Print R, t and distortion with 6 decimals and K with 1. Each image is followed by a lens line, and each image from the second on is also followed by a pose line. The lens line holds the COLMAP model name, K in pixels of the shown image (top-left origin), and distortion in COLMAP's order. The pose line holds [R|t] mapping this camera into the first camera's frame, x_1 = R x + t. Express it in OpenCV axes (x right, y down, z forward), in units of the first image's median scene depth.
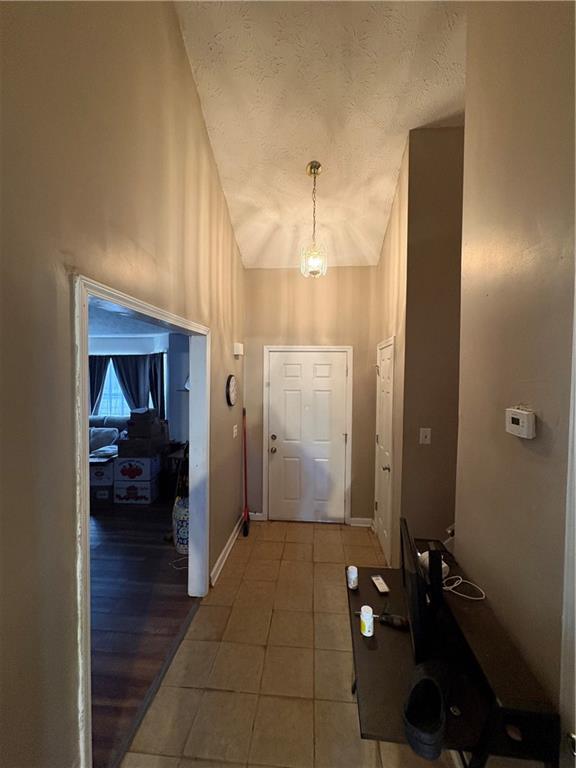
lens RADIAL K [[305.9, 0, 289.0], [0, 305.9, 383.8], [0, 0, 1]] dist [-0.000100, -0.000010]
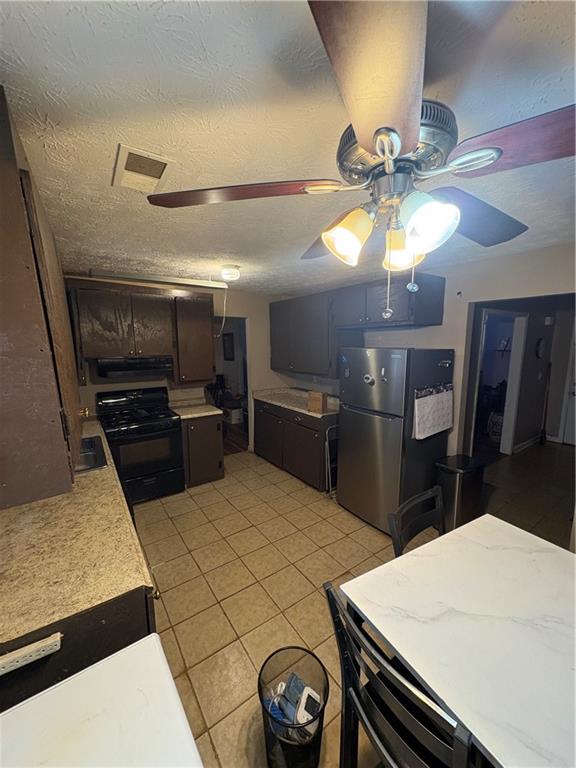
lens RADIAL K [[305.9, 0, 288.5], [0, 305.9, 385.4], [0, 0, 1]] dist [-0.000100, -0.000010]
pose [[0.641979, 0.102650, -0.759820, 0.174849], [-0.013866, 0.992390, 0.122355, 0.031549], [0.766597, -0.068014, 0.638516, -0.906687]]
